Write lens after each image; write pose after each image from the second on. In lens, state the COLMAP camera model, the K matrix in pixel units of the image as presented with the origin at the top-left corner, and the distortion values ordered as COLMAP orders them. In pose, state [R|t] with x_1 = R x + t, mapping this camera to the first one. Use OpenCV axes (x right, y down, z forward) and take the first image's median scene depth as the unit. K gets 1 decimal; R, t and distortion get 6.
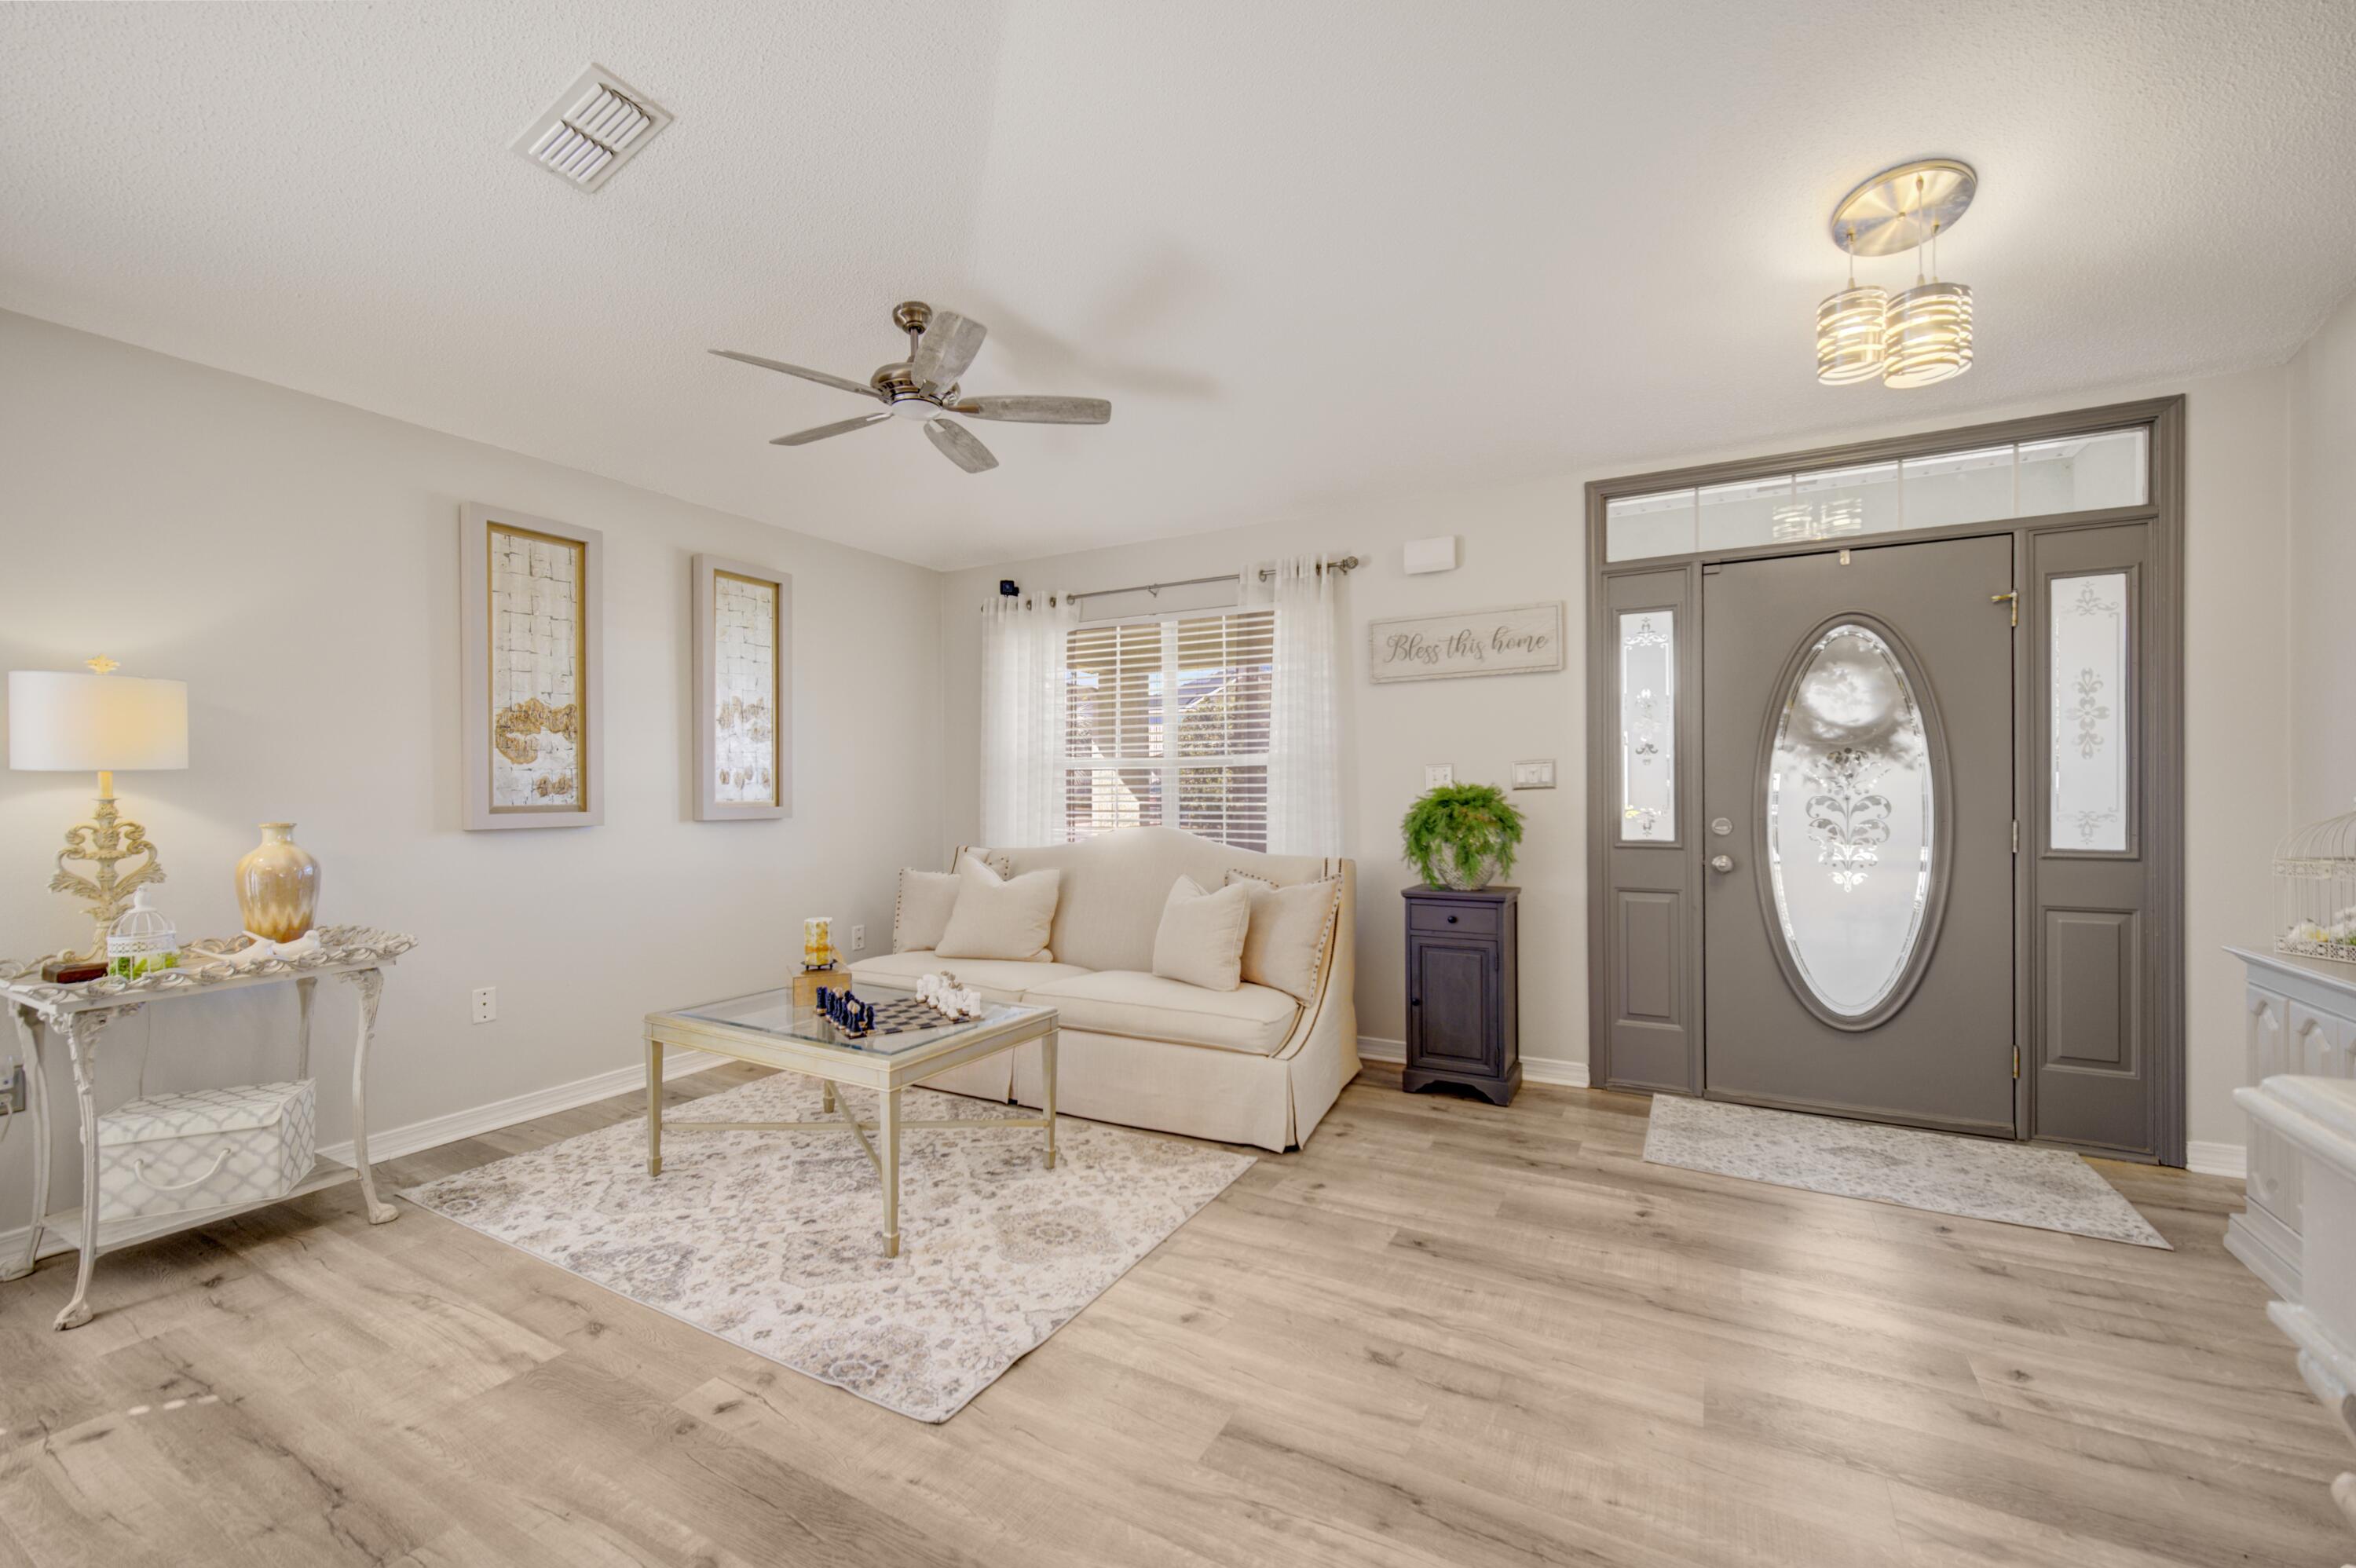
lens RADIAL K [[942.0, 0, 1172.6], [0, 942.0, 799.2], [0, 0, 1]] dist [-0.008464, -0.000060]
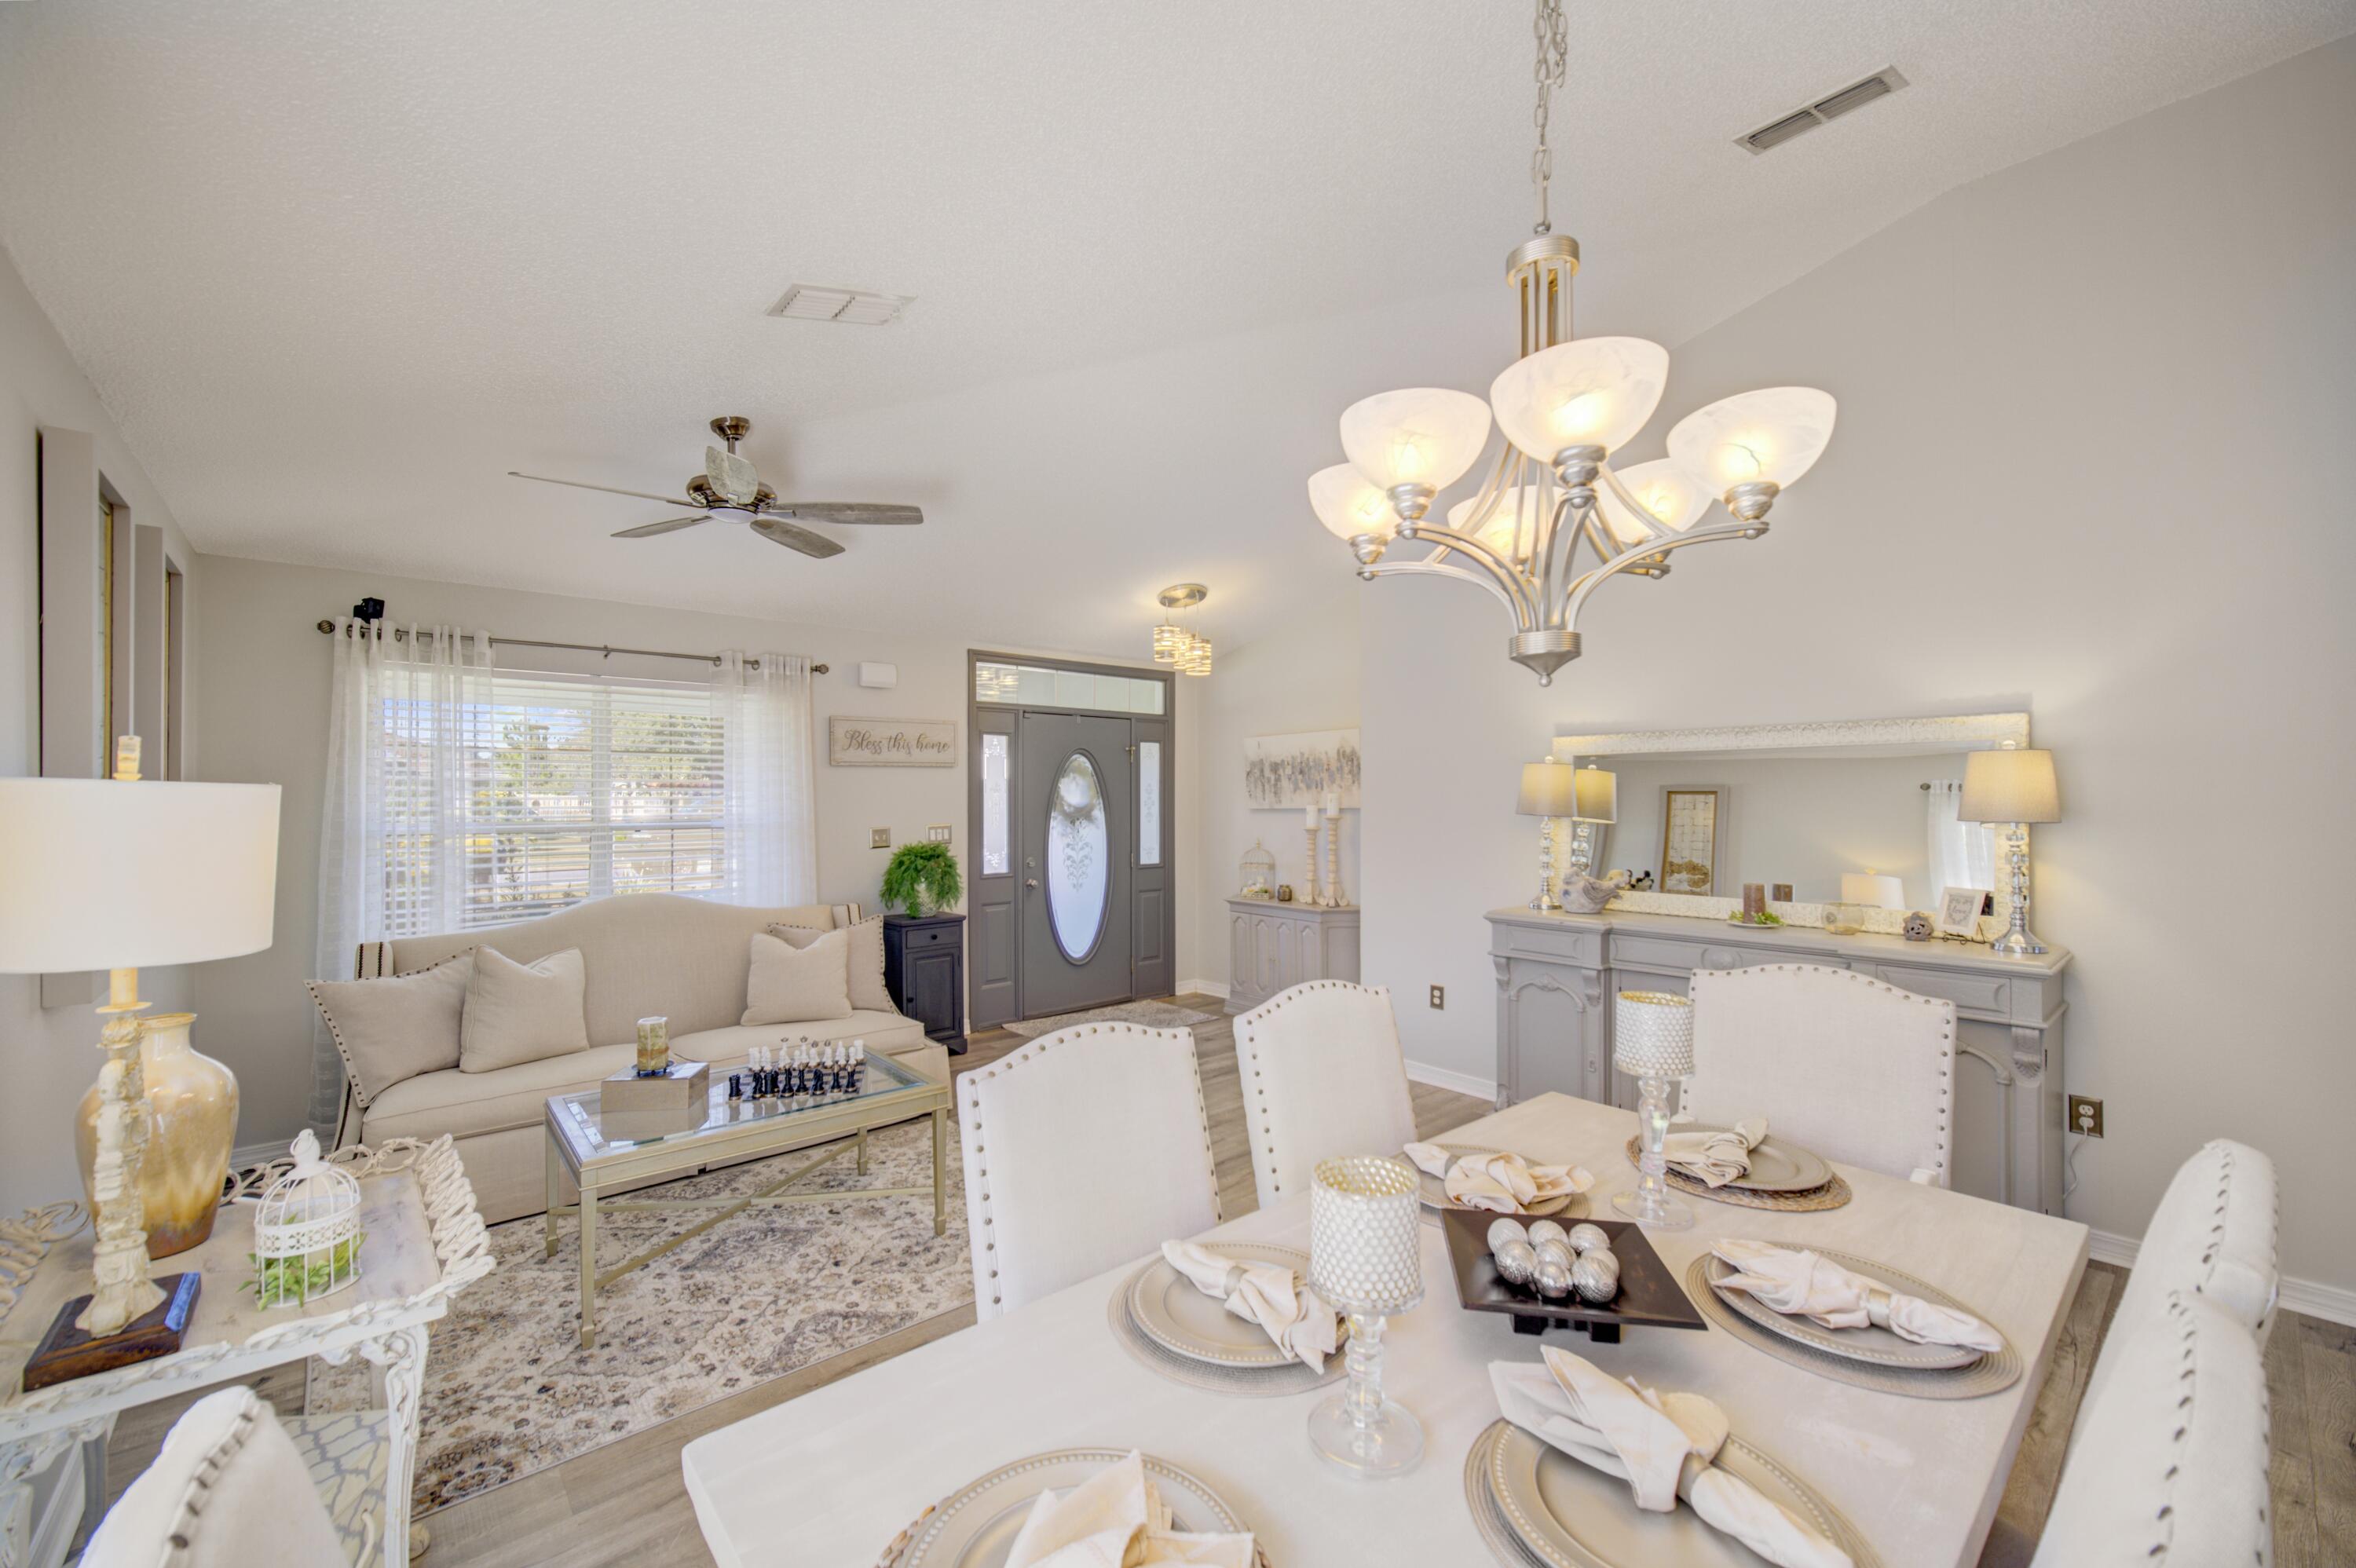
lens RADIAL K [[925.1, 0, 1160.5], [0, 925.1, 785.4], [0, 0, 1]] dist [-0.010031, 0.000052]
pose [[0.352701, 0.014677, 0.935621, -0.967397], [0.006700, 0.999812, -0.018209, -0.083136], [-0.935712, 0.012691, 0.352536, 0.164557]]
